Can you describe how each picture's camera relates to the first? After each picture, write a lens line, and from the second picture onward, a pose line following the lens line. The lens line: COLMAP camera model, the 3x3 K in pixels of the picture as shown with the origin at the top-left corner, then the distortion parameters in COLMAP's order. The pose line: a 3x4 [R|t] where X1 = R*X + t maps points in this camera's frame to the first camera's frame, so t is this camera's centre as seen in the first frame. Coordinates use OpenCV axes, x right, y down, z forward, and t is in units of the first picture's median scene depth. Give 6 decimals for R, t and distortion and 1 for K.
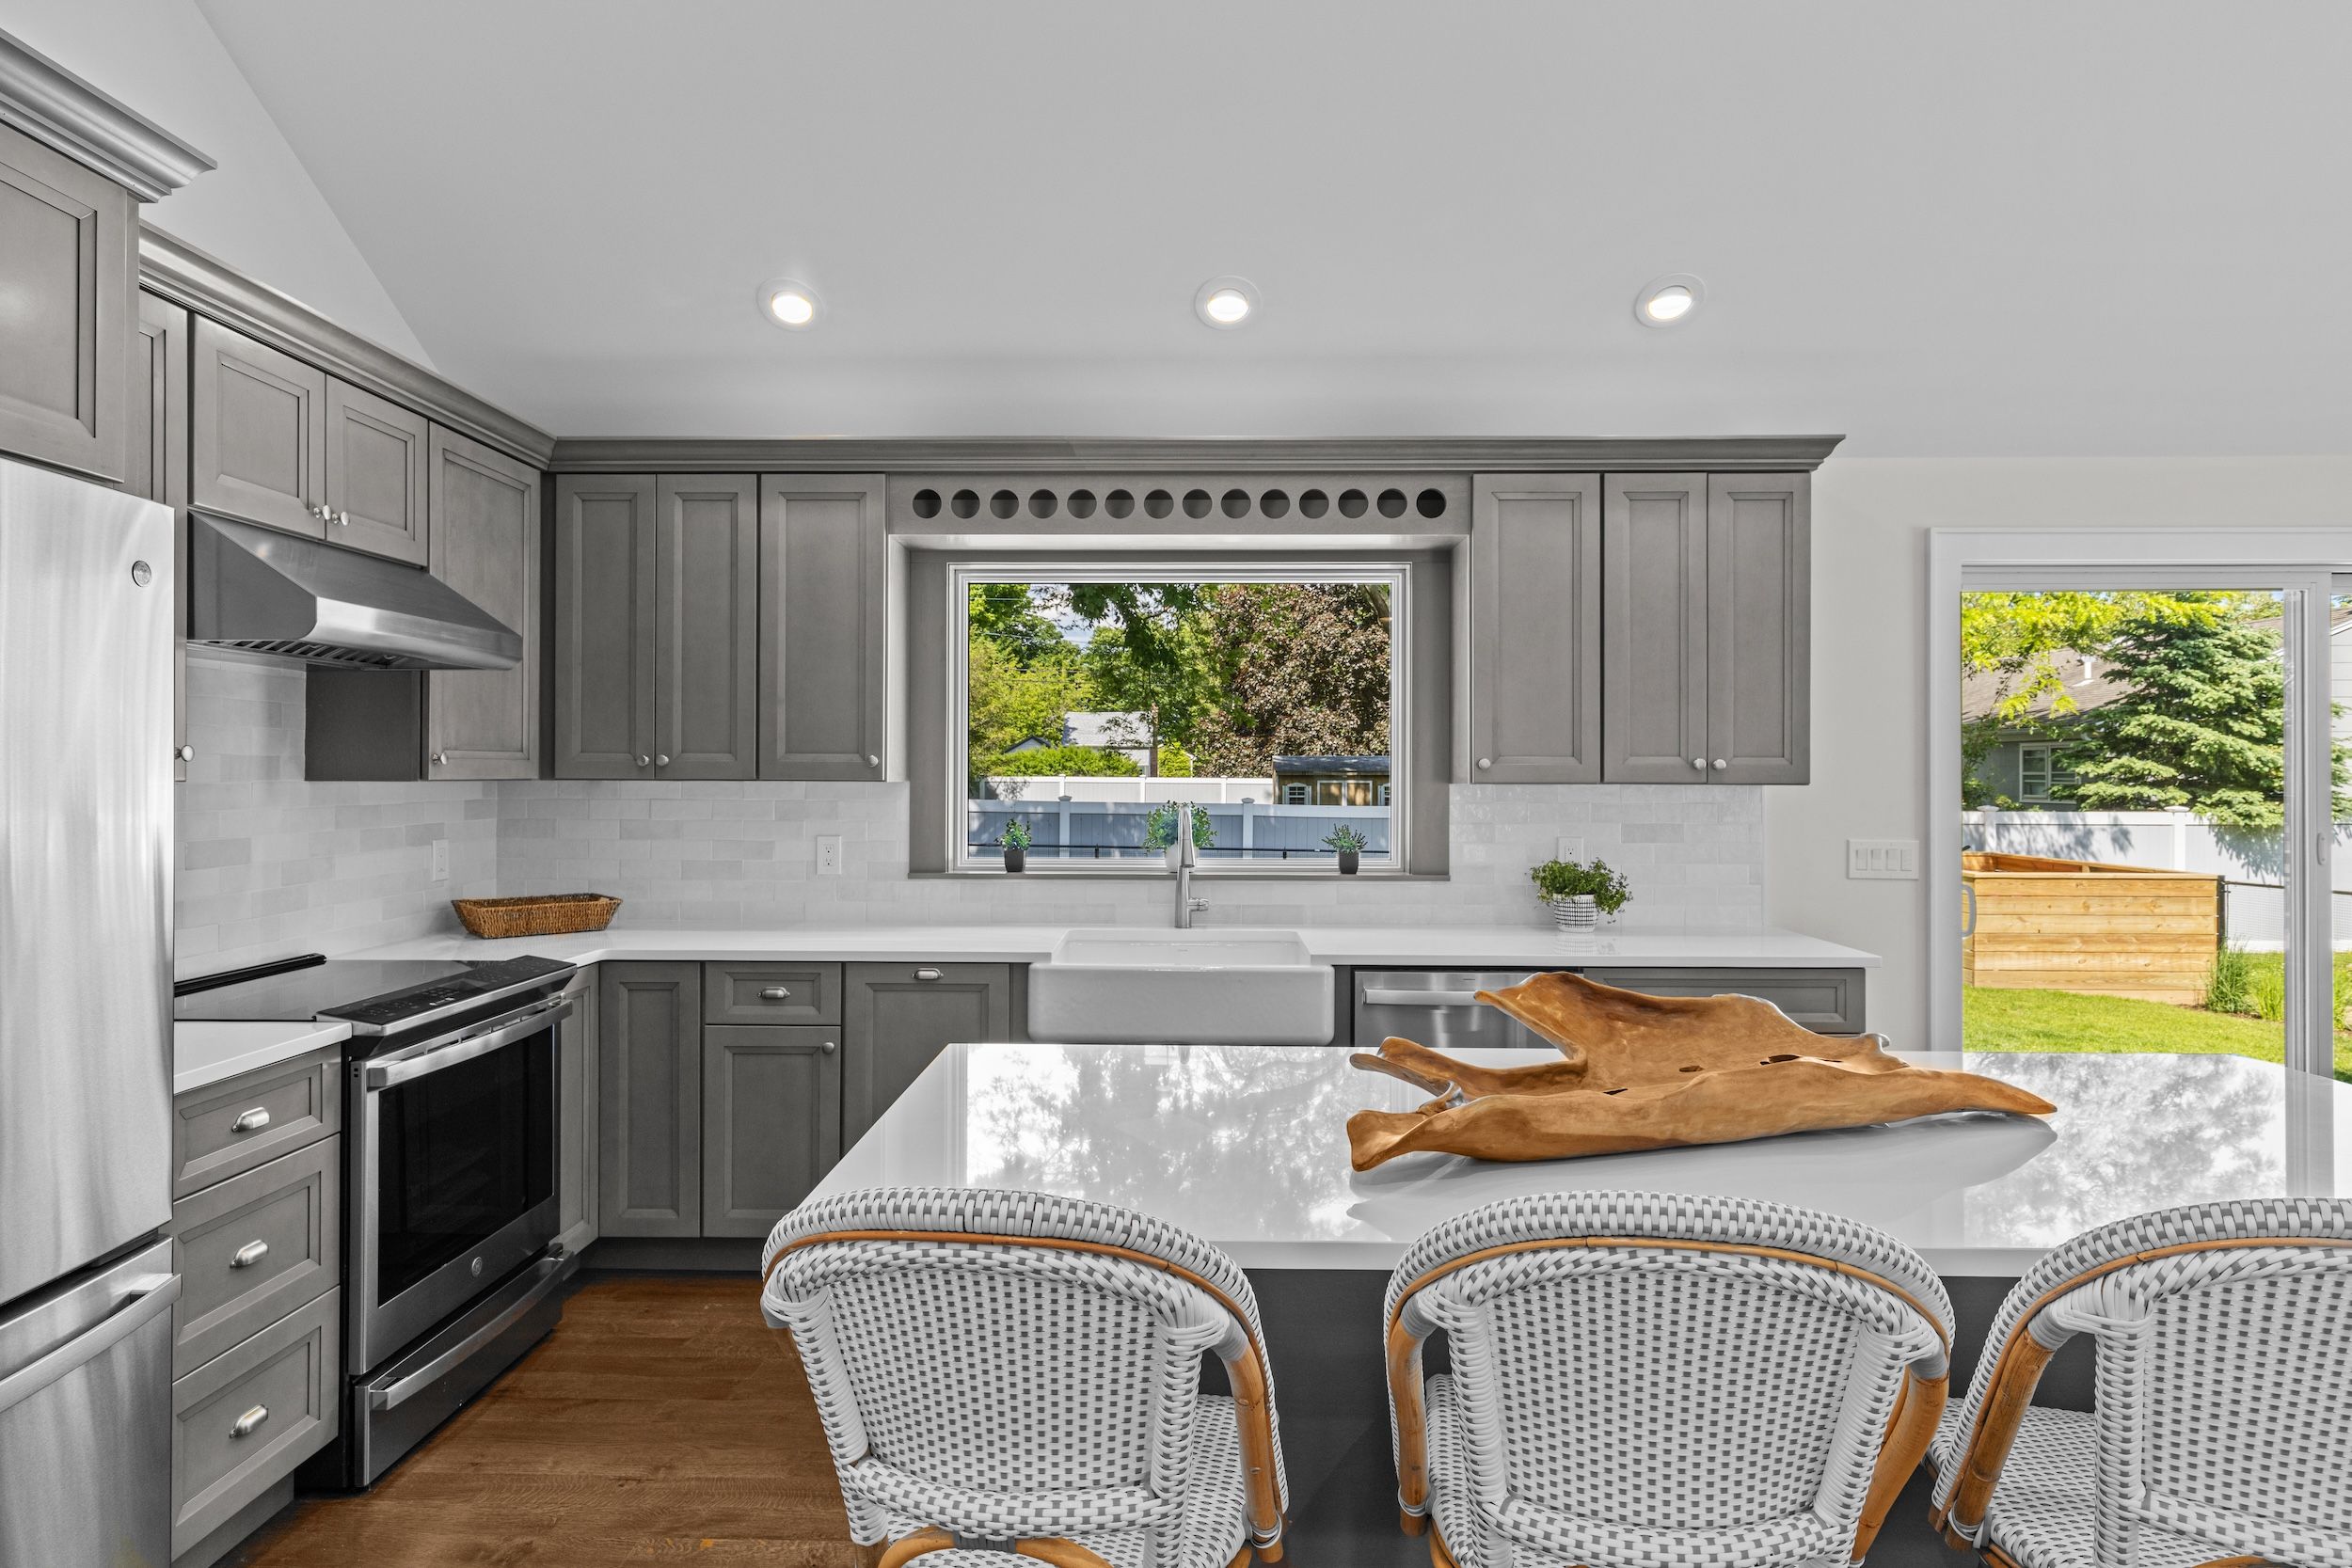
lens RADIAL K [[1303.2, 0, 1170.6], [0, 1303.2, 768.0], [0, 0, 1]] dist [0.002865, 0.001019]
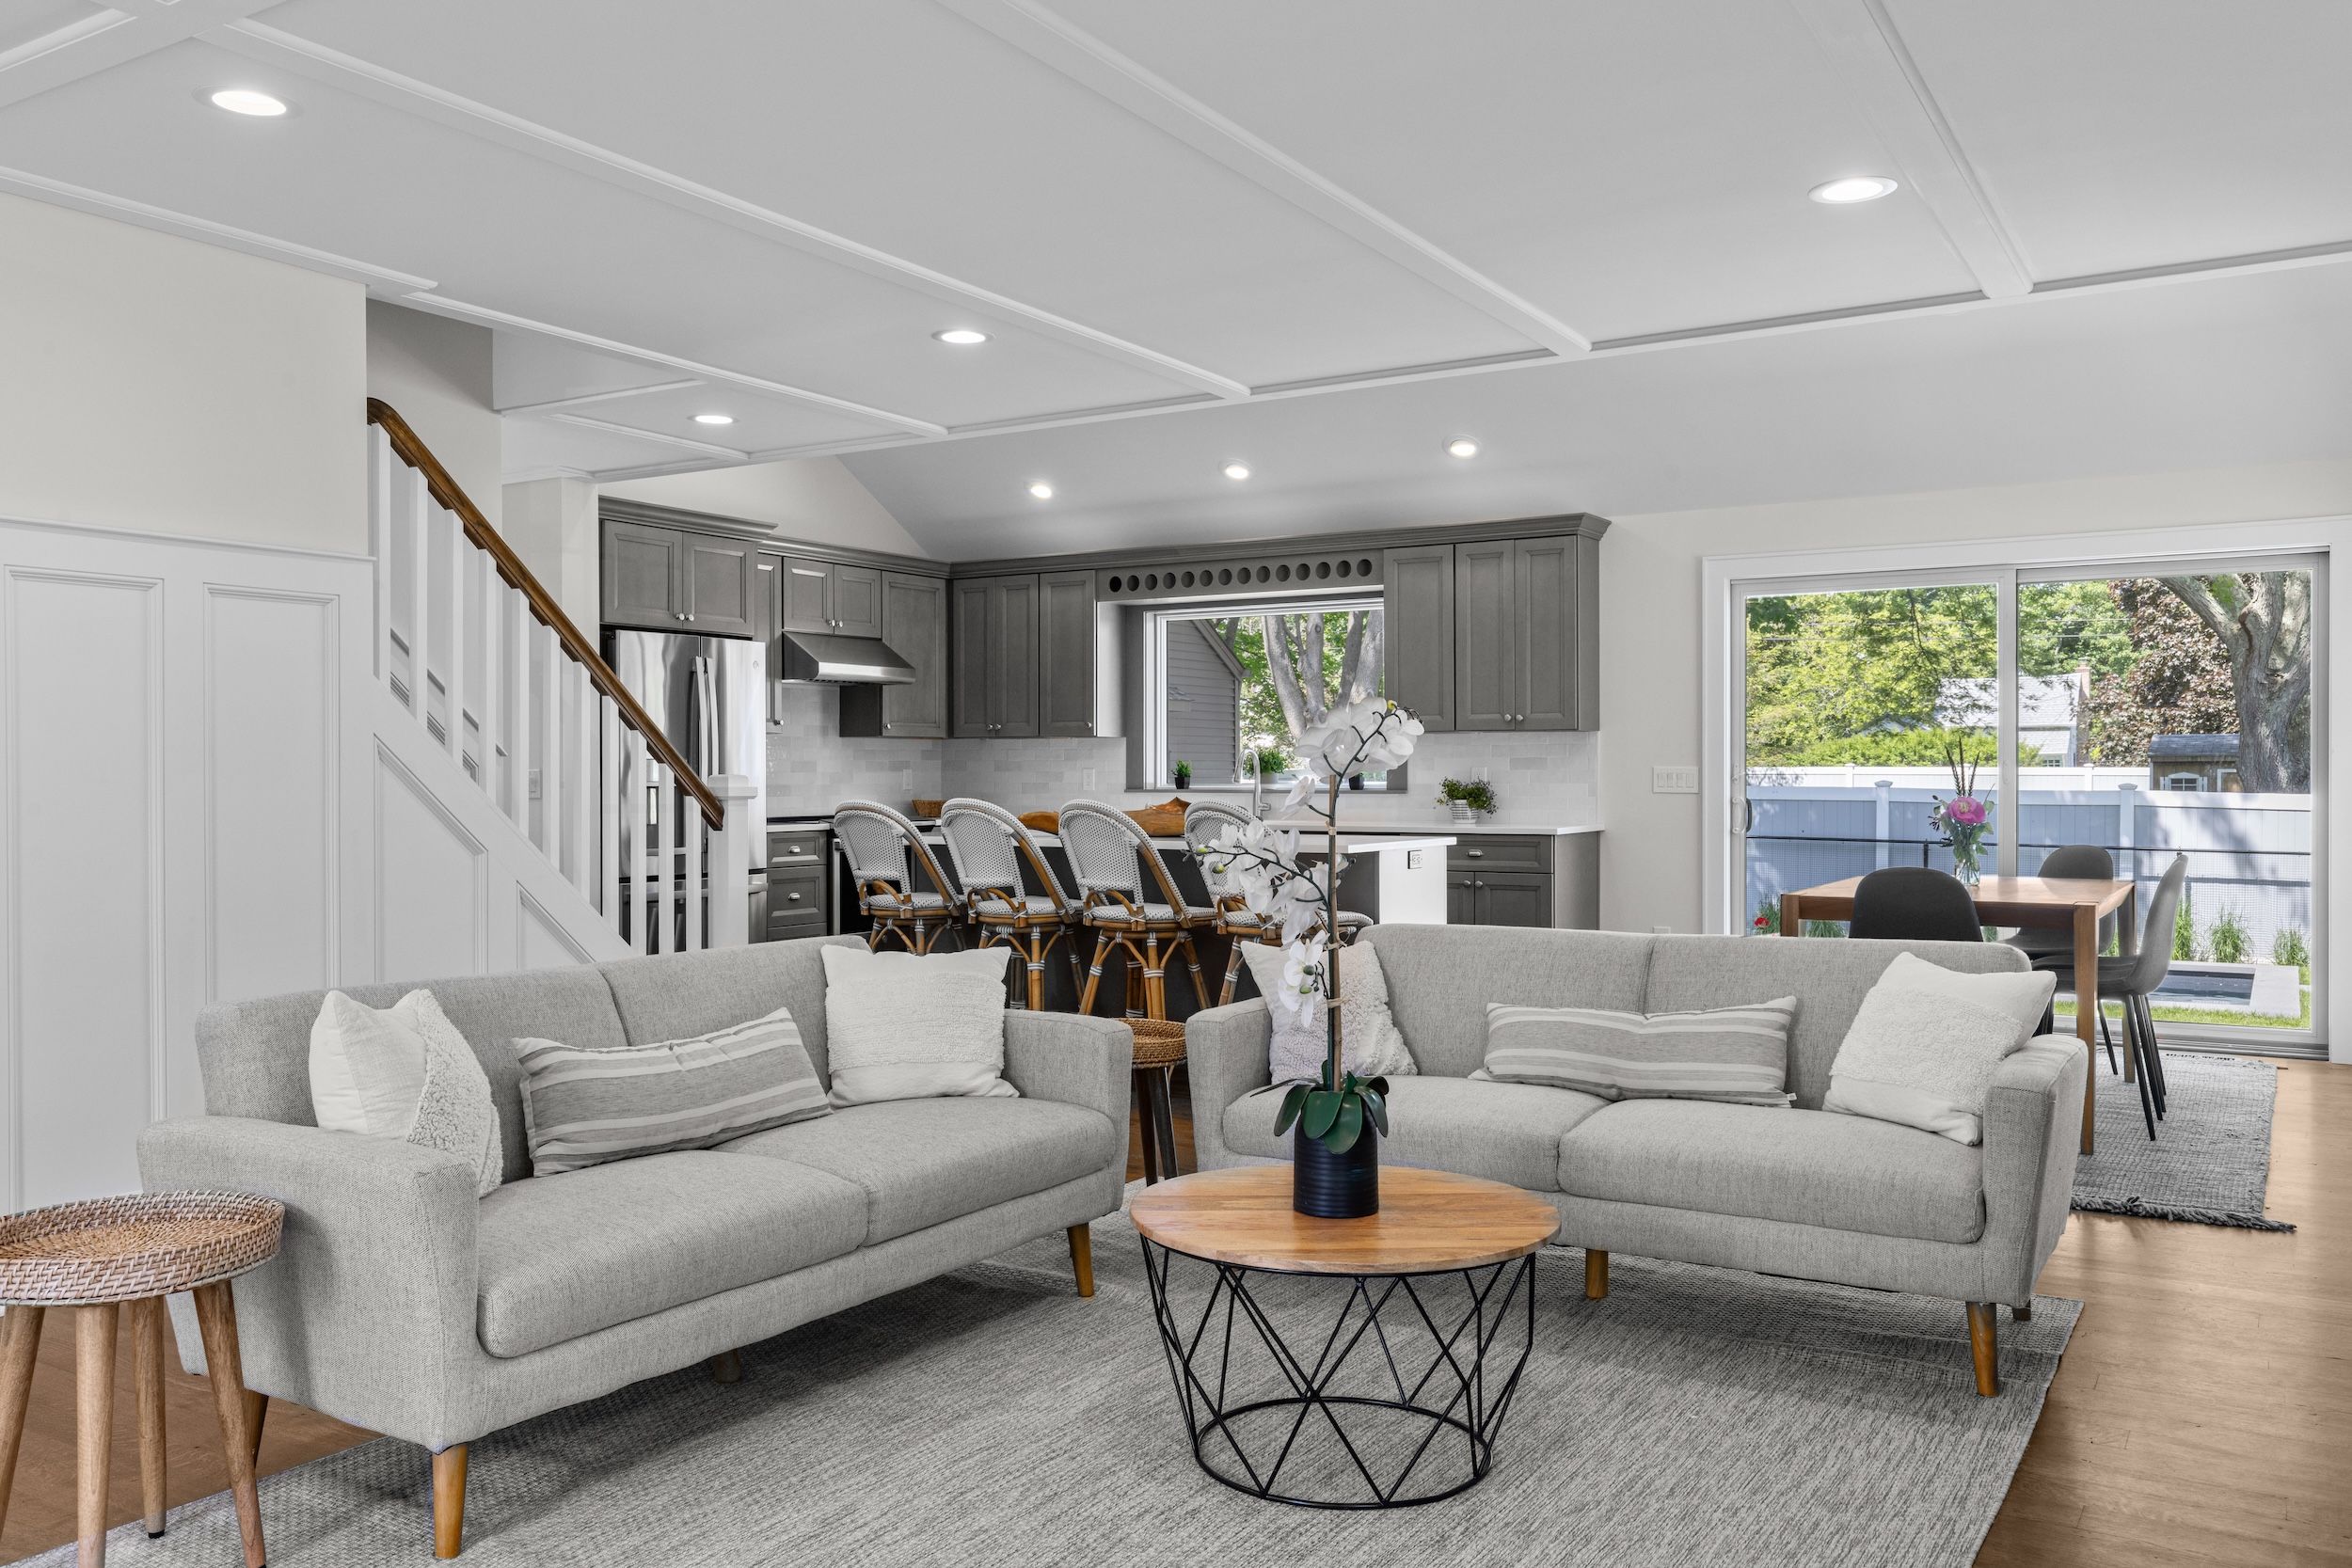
lens RADIAL K [[1824.2, 0, 1167.8], [0, 1824.2, 796.1], [0, 0, 1]] dist [0.003527, -0.001842]
pose [[0.860496, 0.001660, -0.509455, 1.182720], [0.006451, 0.999879, 0.014155, 0.059089], [0.509417, -0.015467, 0.860381, -1.172946]]
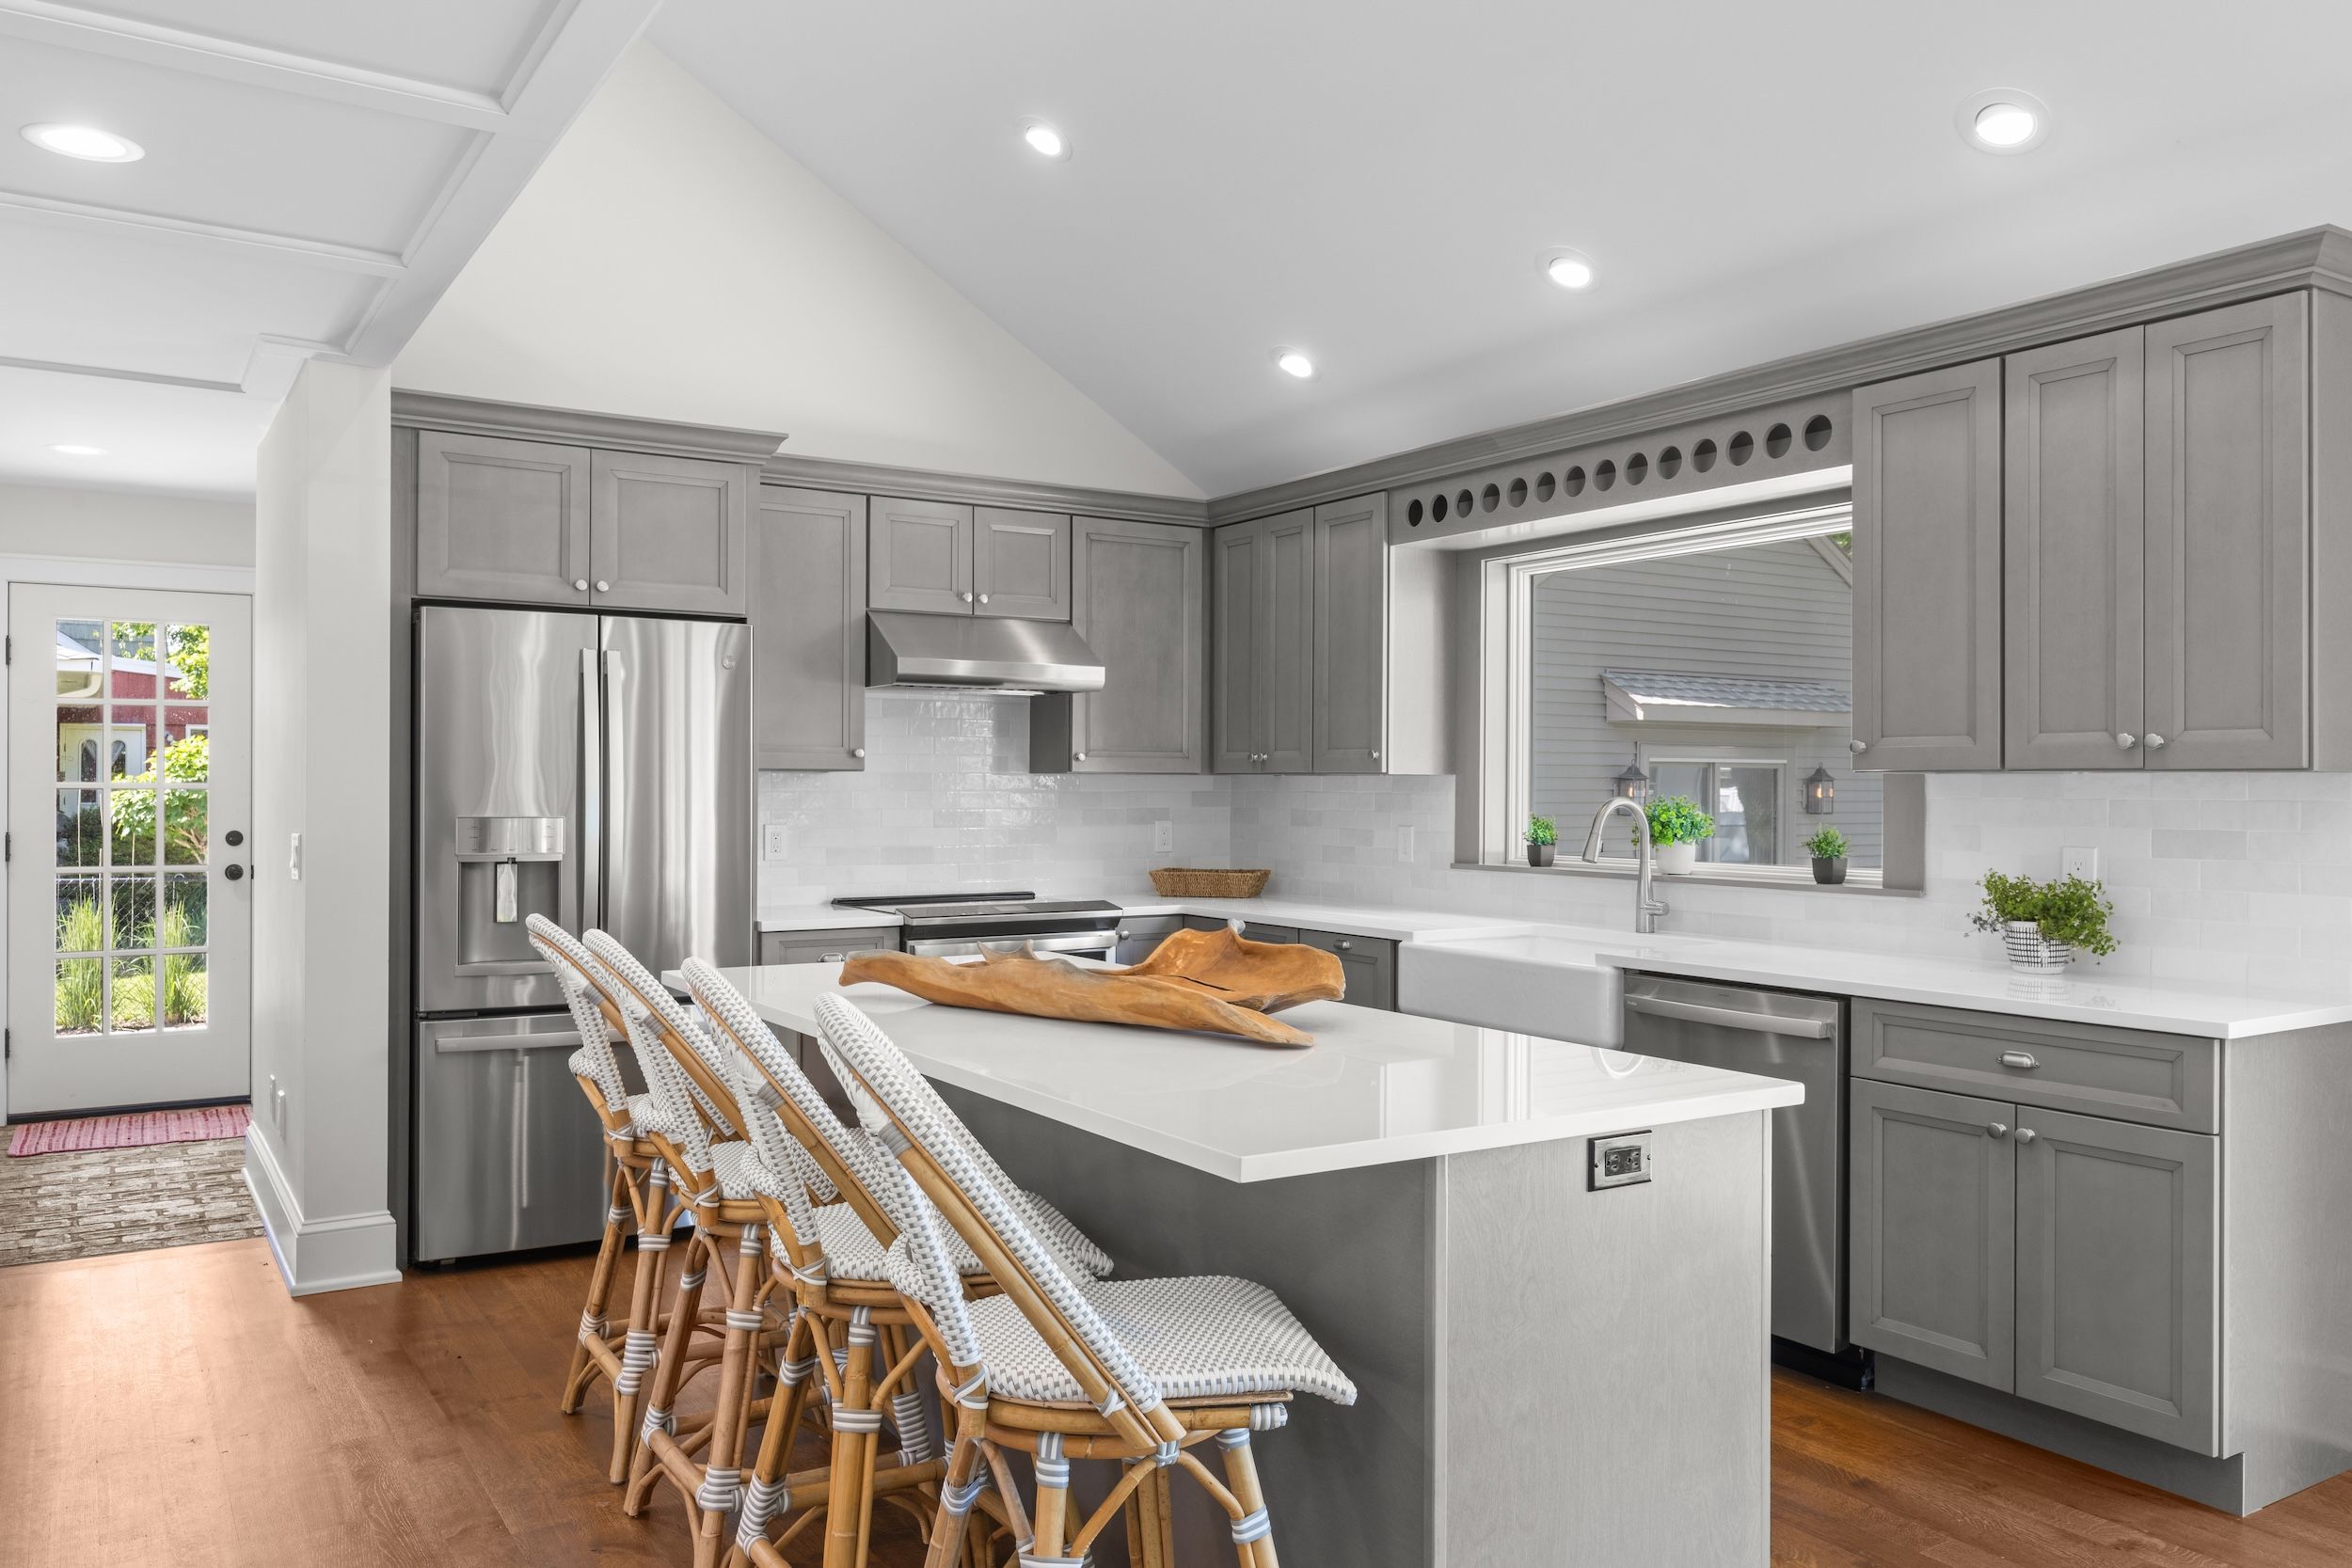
lens RADIAL K [[1720.9, 0, 1176.0], [0, 1720.9, 784.0], [0, 0, 1]] dist [0.002106, -0.002461]
pose [[0.555089, -0.001666, -0.831789, 0.876101], [0.000860, 0.999999, -0.001429, 0.020739], [0.831791, 0.000078, 0.555089, 0.054878]]
